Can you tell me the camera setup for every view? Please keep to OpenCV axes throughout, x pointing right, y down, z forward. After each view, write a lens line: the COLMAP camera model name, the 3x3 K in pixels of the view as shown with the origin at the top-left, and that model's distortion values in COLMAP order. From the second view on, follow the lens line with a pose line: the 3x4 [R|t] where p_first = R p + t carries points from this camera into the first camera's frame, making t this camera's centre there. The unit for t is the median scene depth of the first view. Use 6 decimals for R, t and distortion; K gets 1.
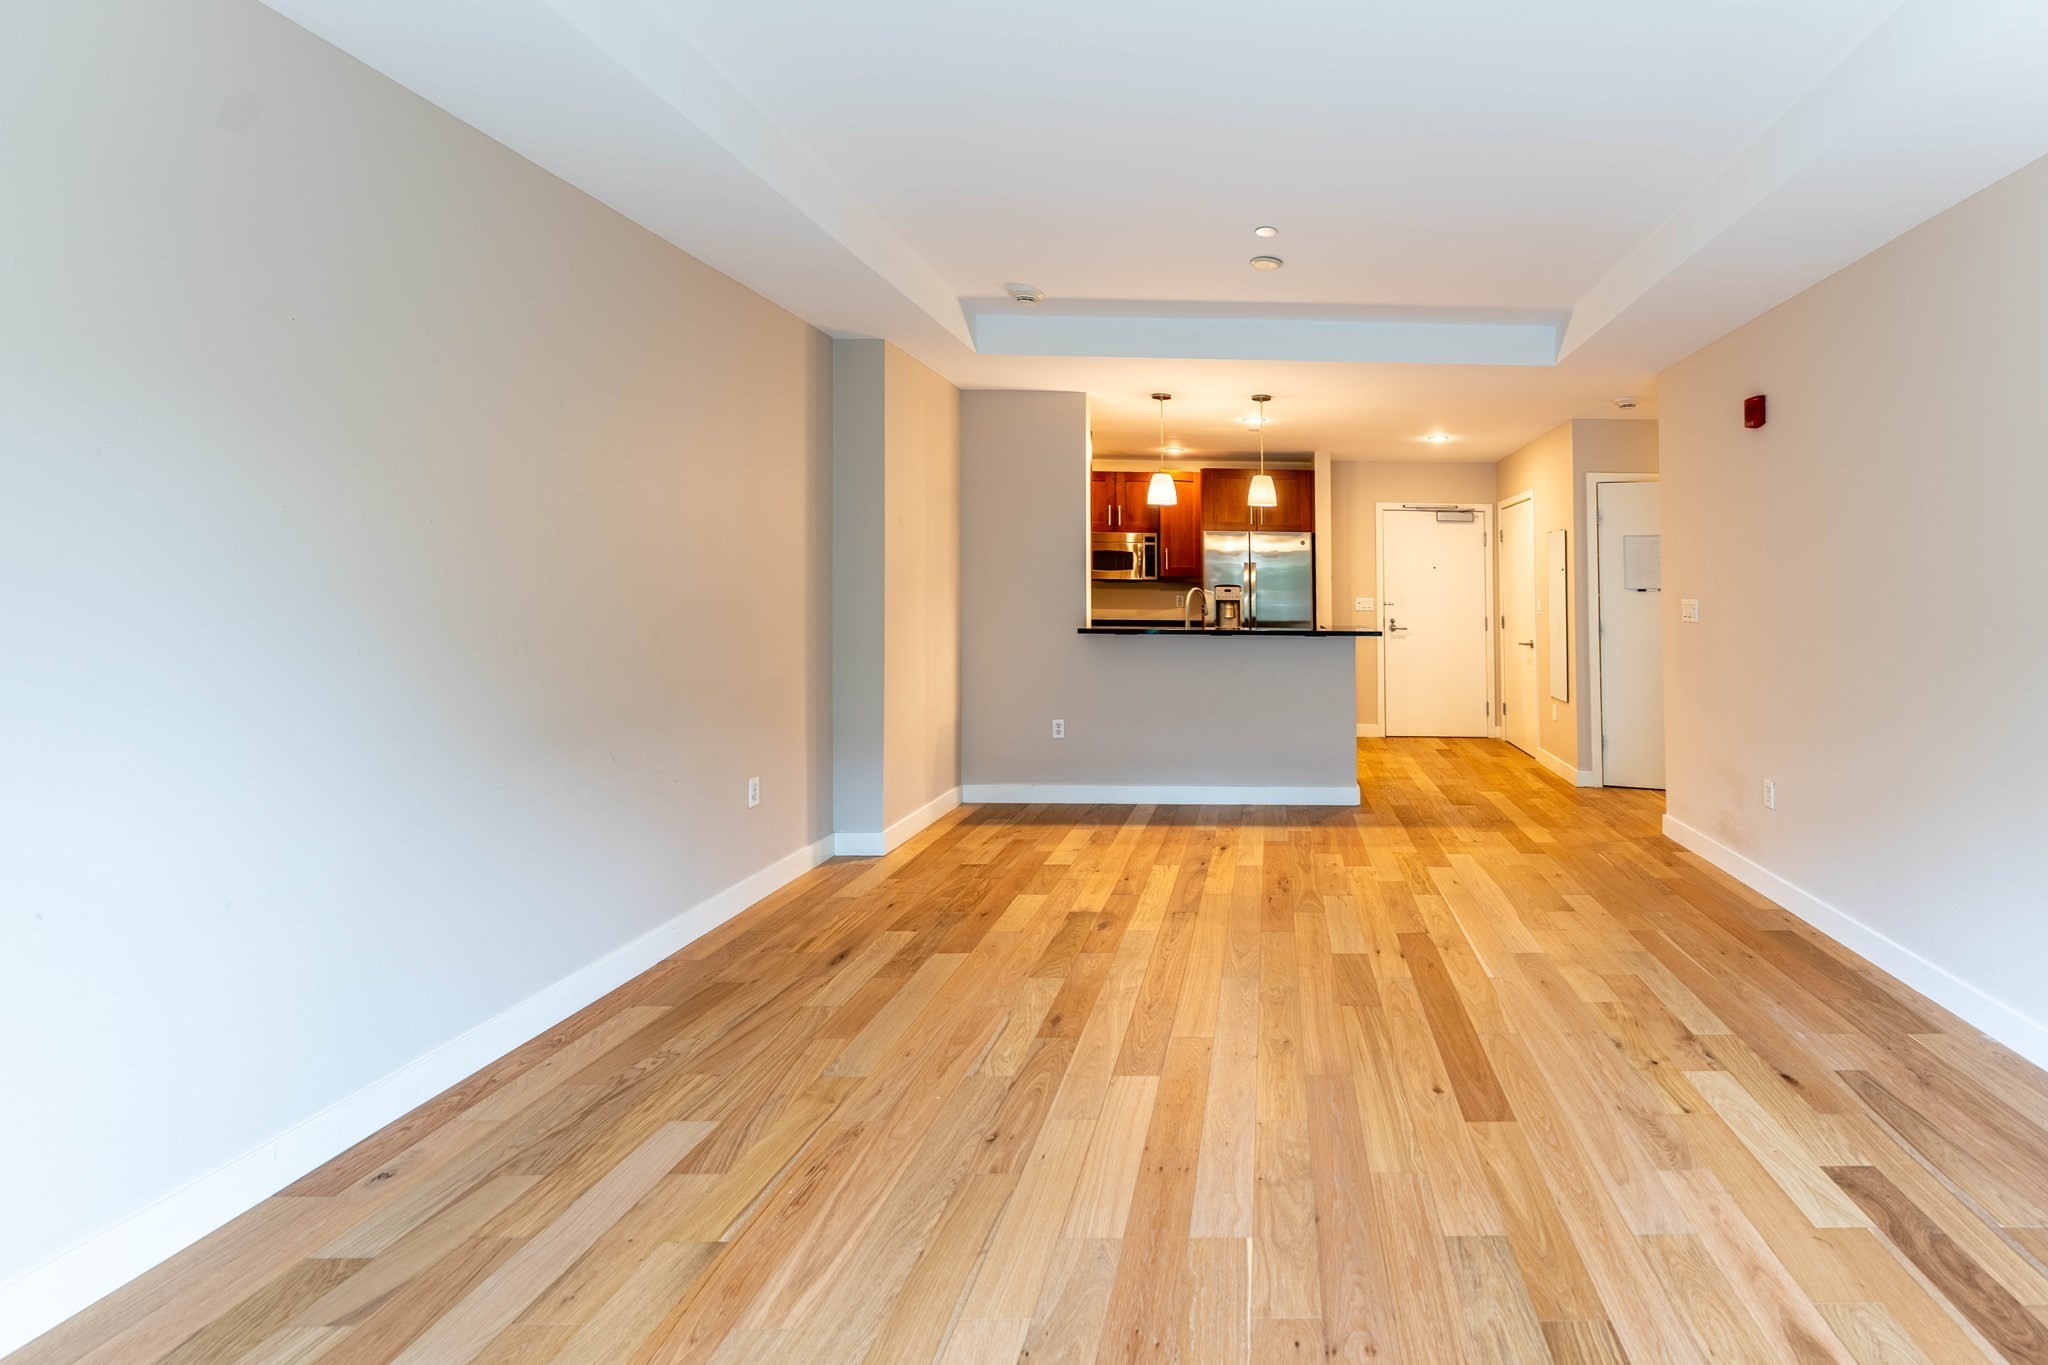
lens RADIAL K [[879.1, 0, 1259.1], [0, 879.1, 576.7], [0, 0, 1]] dist [0.000295, 0.000029]
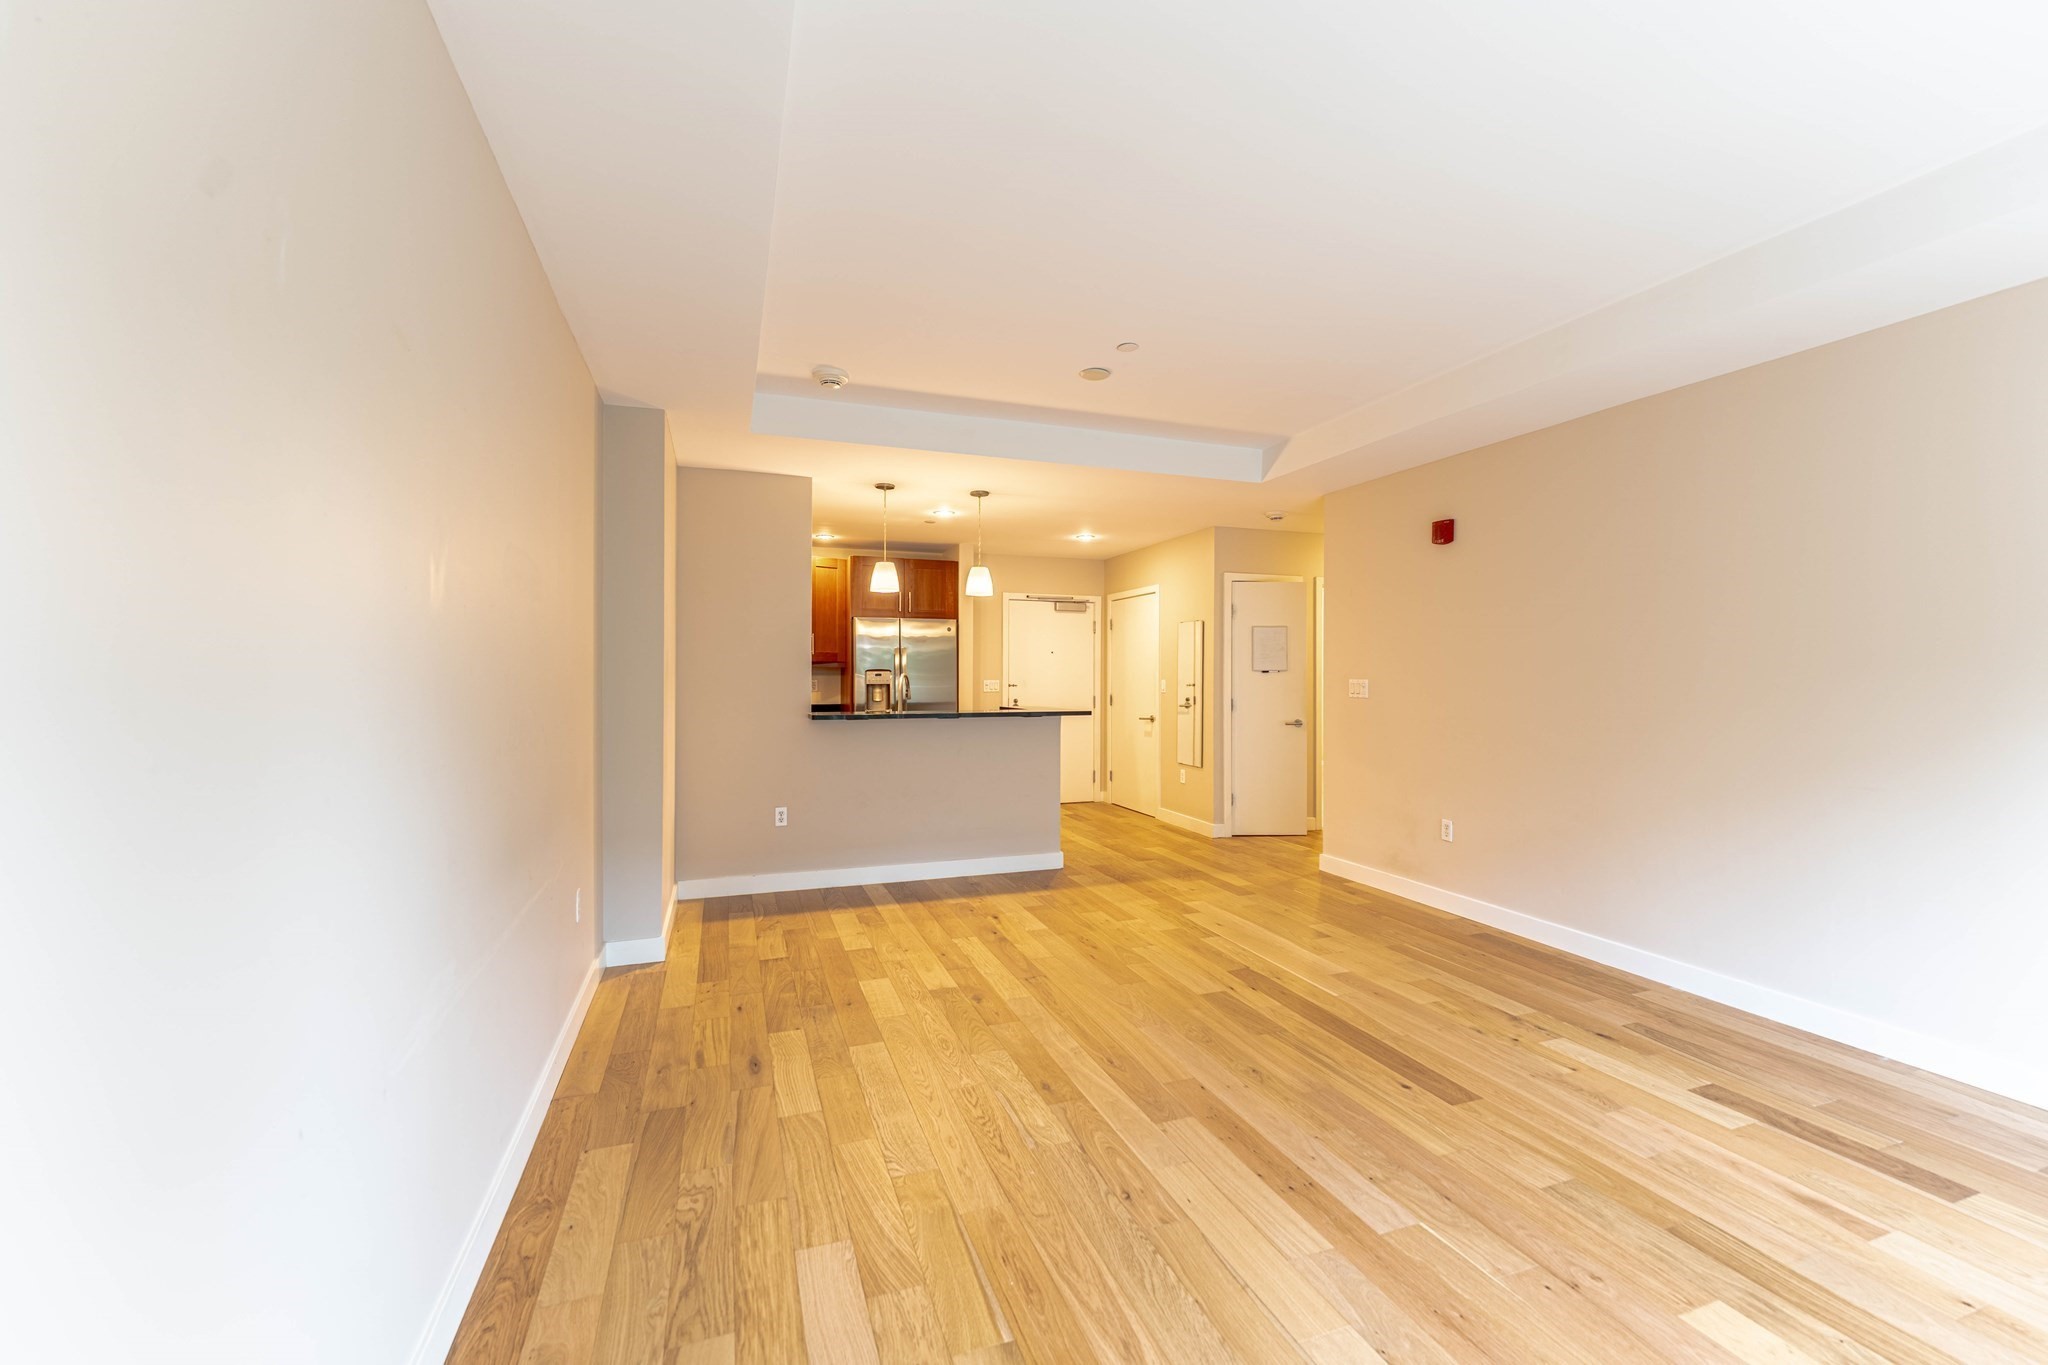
lens RADIAL K [[828.1, 0, 993.1], [0, 828.1, 674.1], [0, 0, 1]] dist [0.000004, 0.000025]
pose [[0.949413, -0.008875, 0.313903, -0.300490], [0.002934, 0.999808, 0.019392, -0.004932], [-0.314015, -0.017490, 0.949257, 0.043366]]
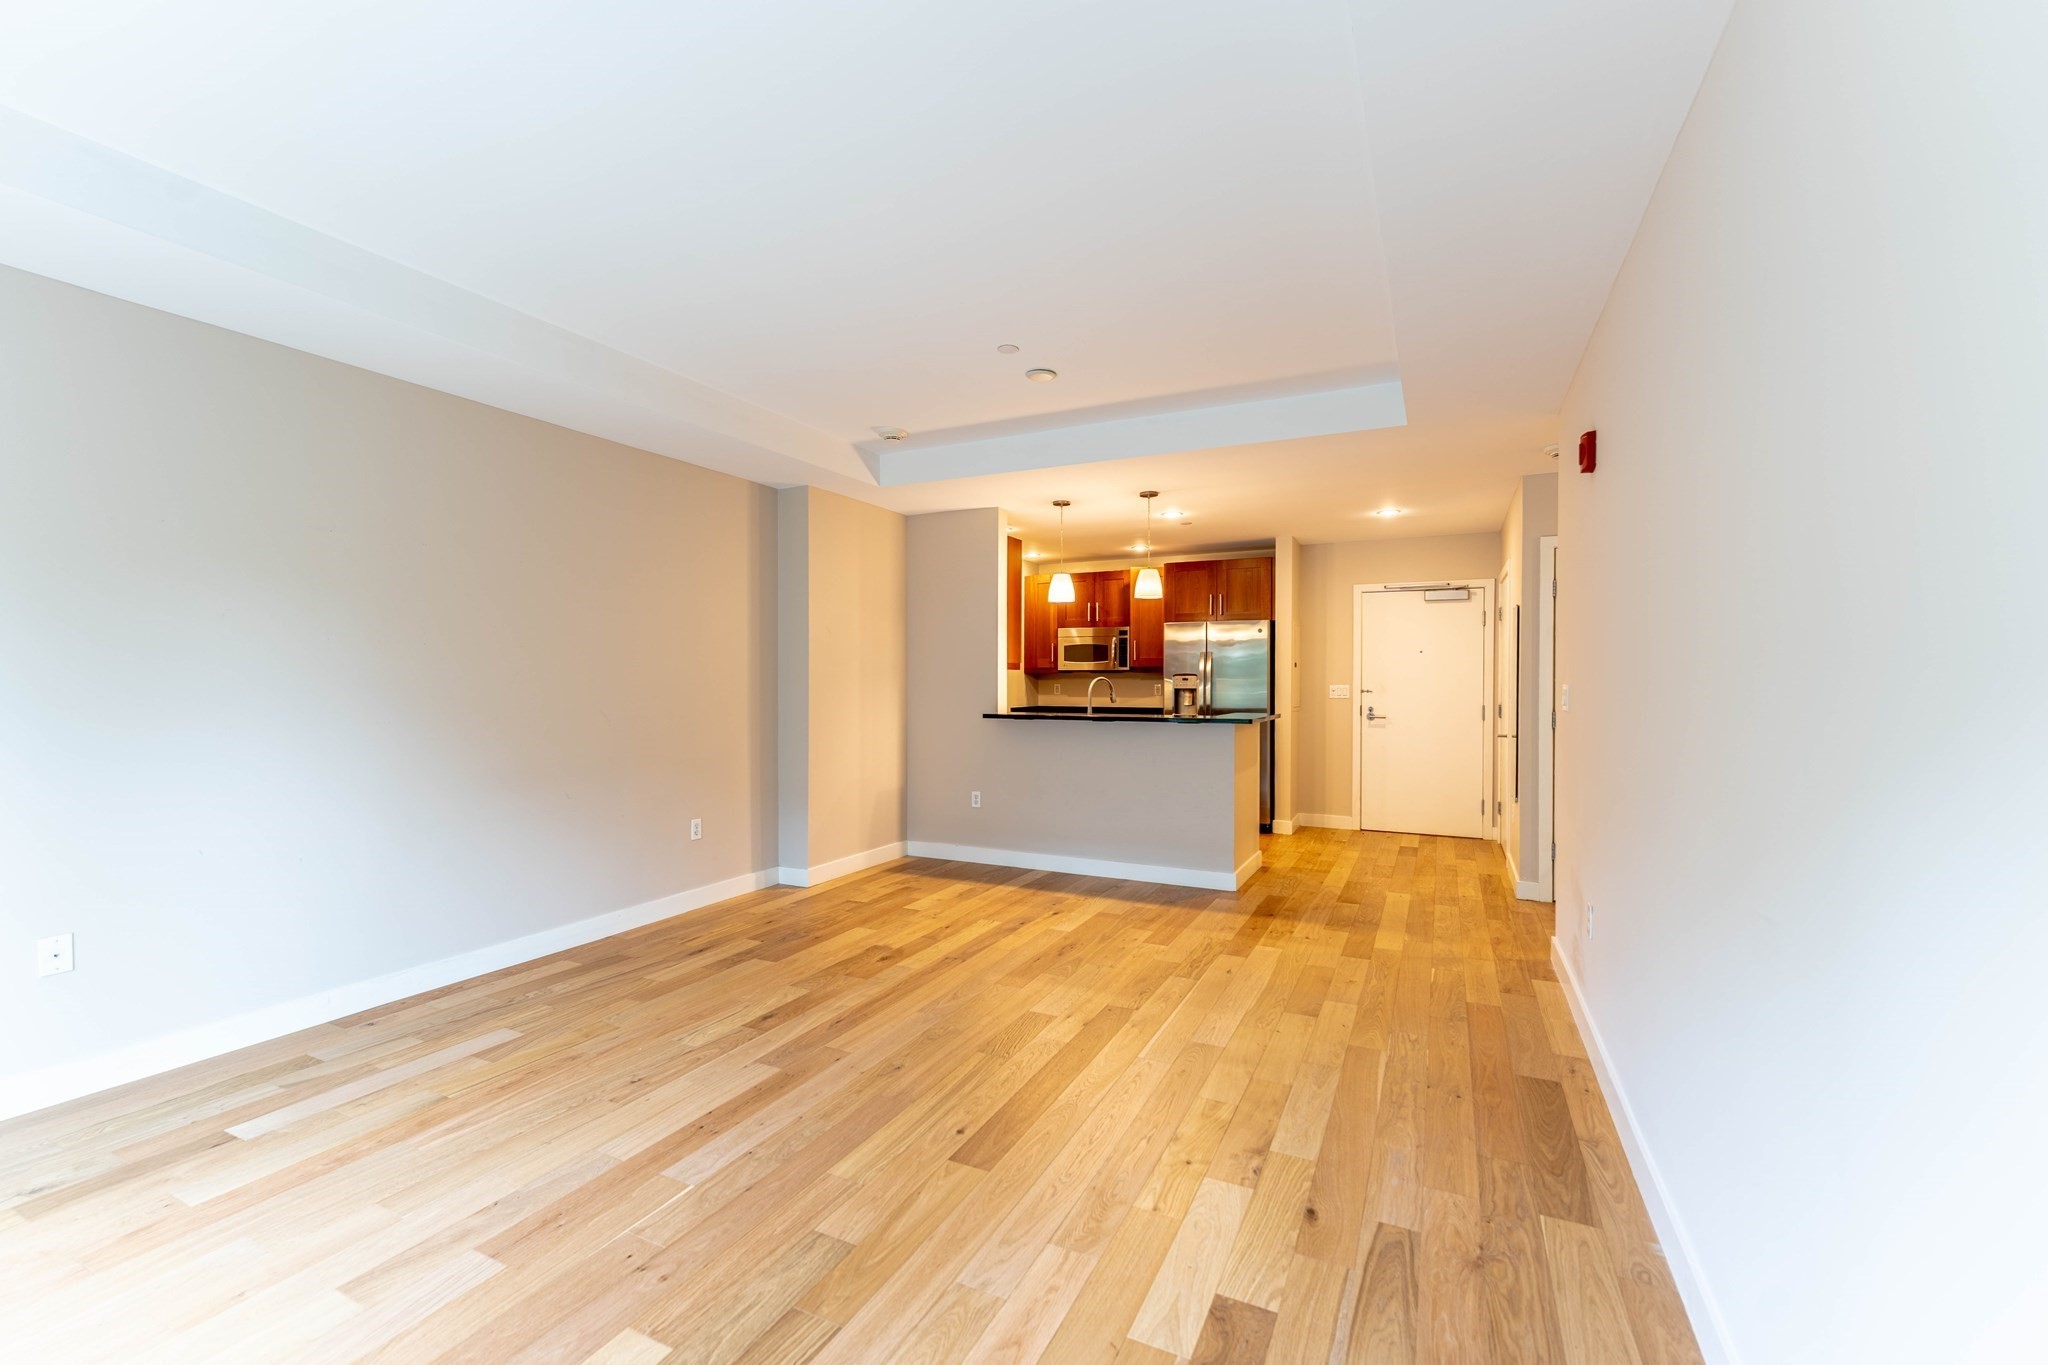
lens RADIAL K [[822.2, 0, 1016.2], [0, 822.2, 687.6], [0, 0, 1]] dist [-0.000499, -0.000048]
pose [[0.891149, -0.007172, -0.453654, 0.321363], [0.017925, 0.999651, 0.019408, 0.004307], [0.453356, -0.025427, 0.890967, 0.056145]]
